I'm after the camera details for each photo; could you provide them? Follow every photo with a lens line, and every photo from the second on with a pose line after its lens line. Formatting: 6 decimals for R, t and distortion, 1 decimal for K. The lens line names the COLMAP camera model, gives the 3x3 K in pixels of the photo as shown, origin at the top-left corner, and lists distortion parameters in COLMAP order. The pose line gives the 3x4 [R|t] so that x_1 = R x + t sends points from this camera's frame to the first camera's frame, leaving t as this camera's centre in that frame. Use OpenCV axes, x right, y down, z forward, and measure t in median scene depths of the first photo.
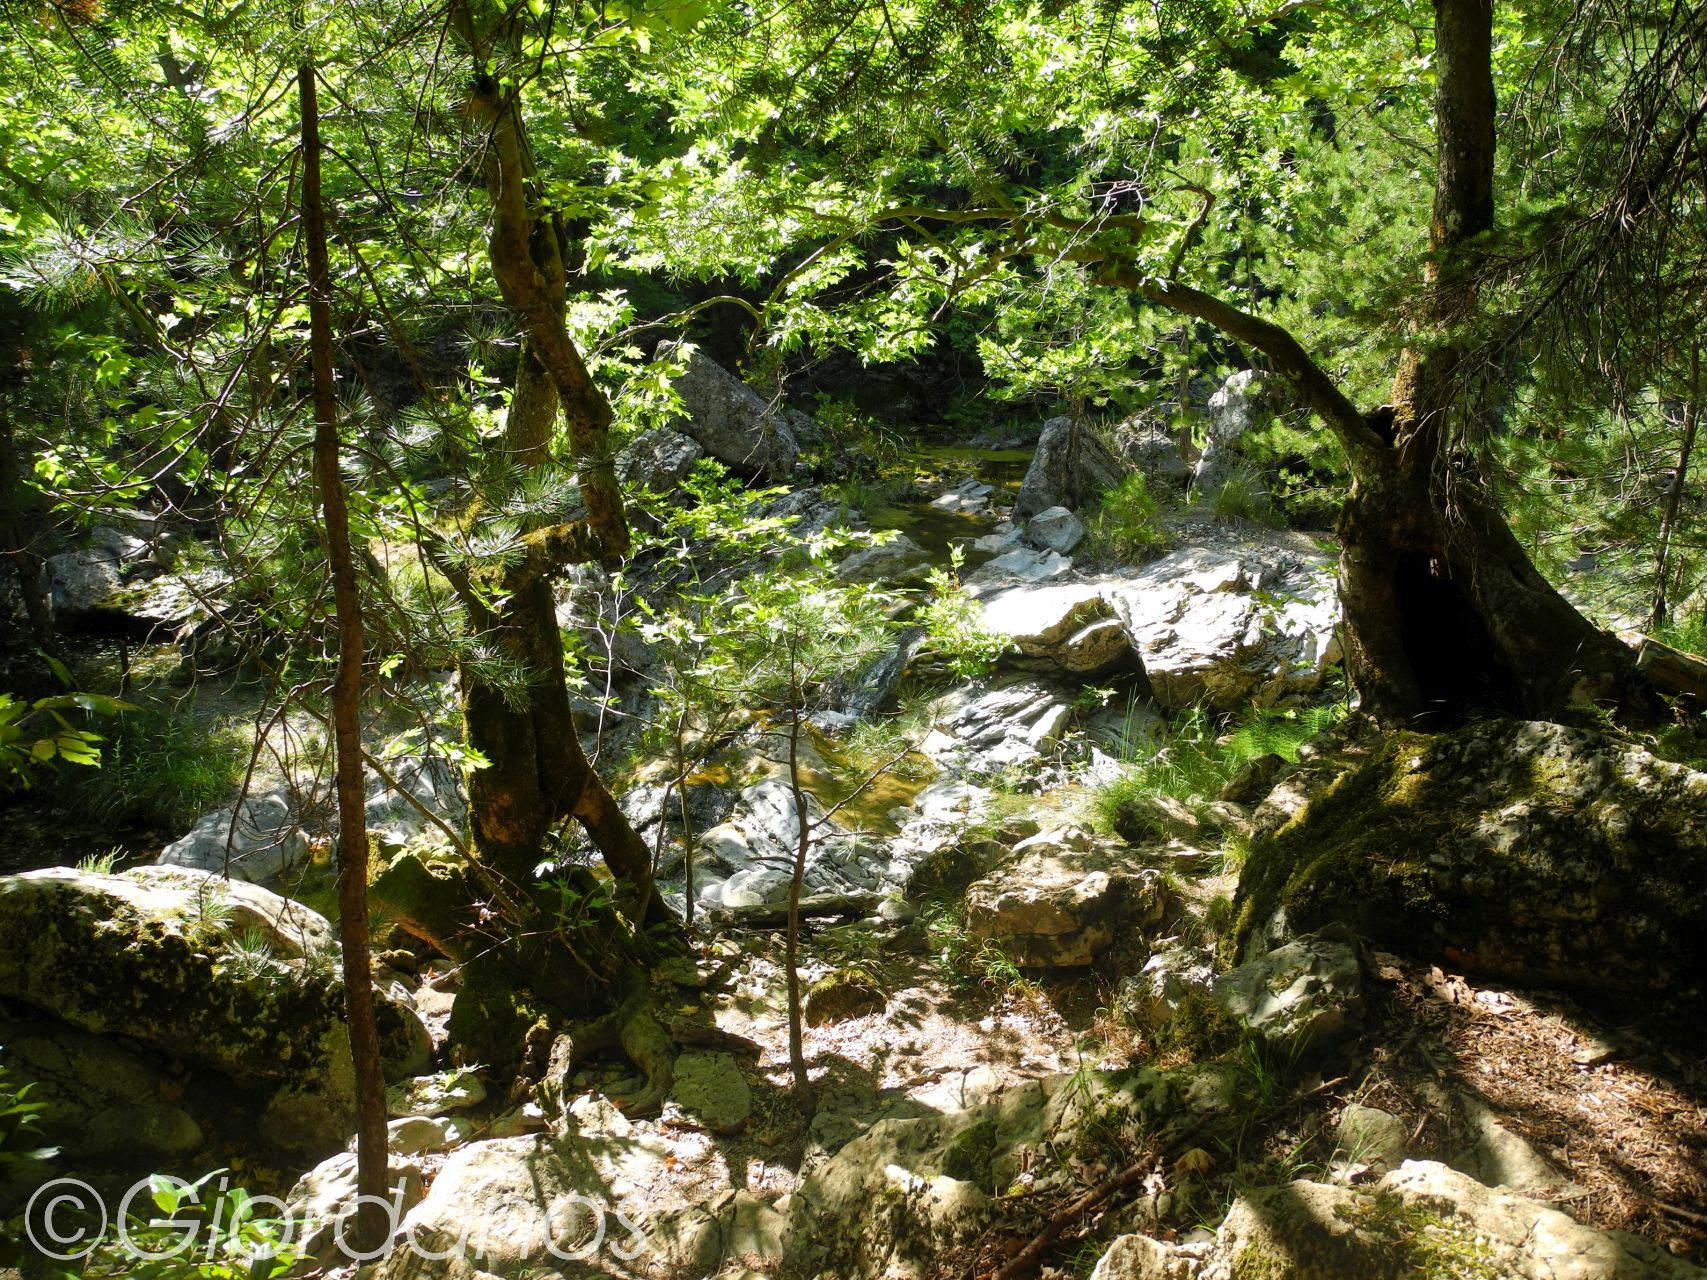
lens RADIAL K [[1383.8, 0, 854.4], [0, 1383.8, 639.5], [0, 0, 1]] dist [-0.146627, 0.112920]
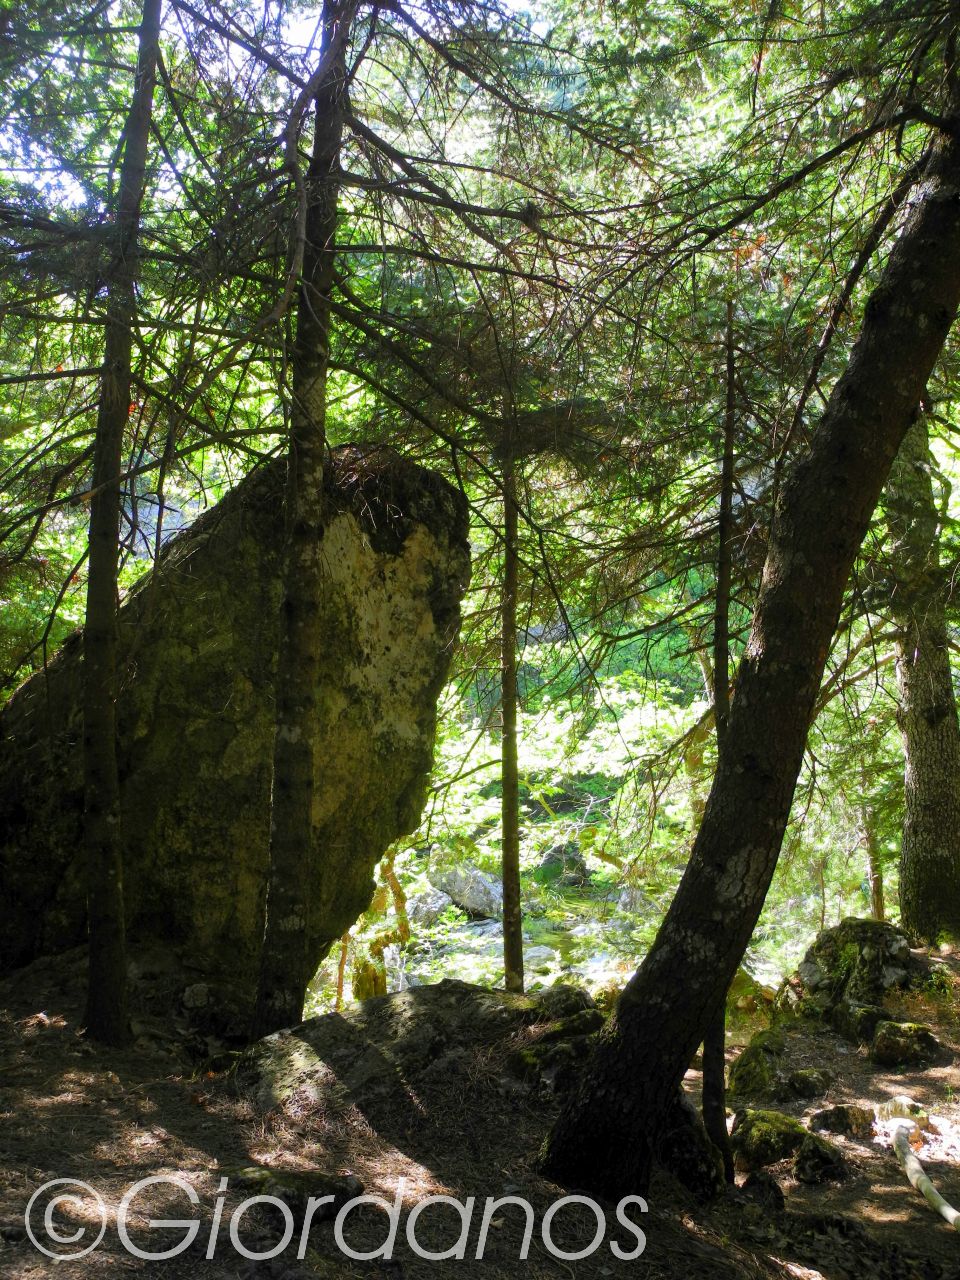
lens RADIAL K [[1037.7, 0, 479.3], [0, 1037.7, 639.5], [0, 0, 1]] dist [-0.146627, 0.112920]
pose [[0.993980, 0.009198, -0.109177, 0.152857], [-0.048657, 0.929874, -0.364646, 0.088502], [0.098167, 0.367763, 0.924724, -0.877373]]
